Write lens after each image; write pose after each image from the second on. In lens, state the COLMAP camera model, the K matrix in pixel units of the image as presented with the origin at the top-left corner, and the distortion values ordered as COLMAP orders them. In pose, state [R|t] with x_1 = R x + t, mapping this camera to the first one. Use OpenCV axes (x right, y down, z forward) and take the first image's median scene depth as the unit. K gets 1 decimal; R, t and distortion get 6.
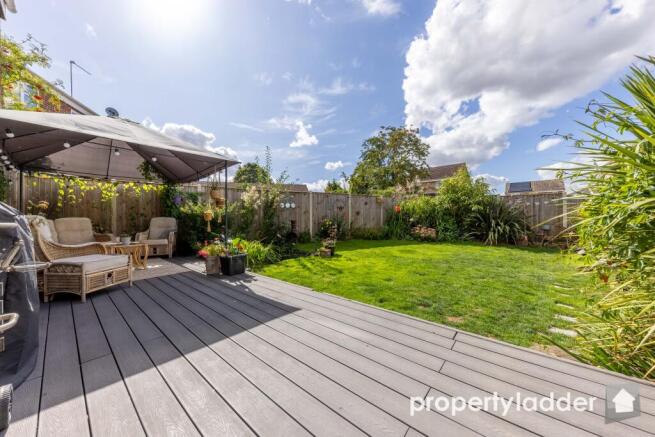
lens RADIAL K [[224.7, 0, 327.5], [0, 224.7, 218.5], [0, 0, 1]] dist [-0.000273, -0.000265]
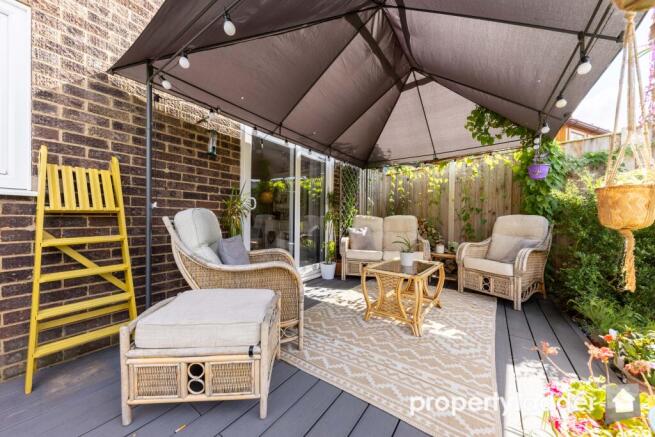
lens RADIAL K [[224.7, 0, 327.5], [0, 224.7, 218.5], [0, 0, 1]] dist [-0.000273, -0.000265]
pose [[0.076121, 0.017902, -0.996938, -0.125295], [-0.012300, 0.999780, 0.017014, -0.000387], [0.997023, 0.010967, 0.076325, 0.247553]]
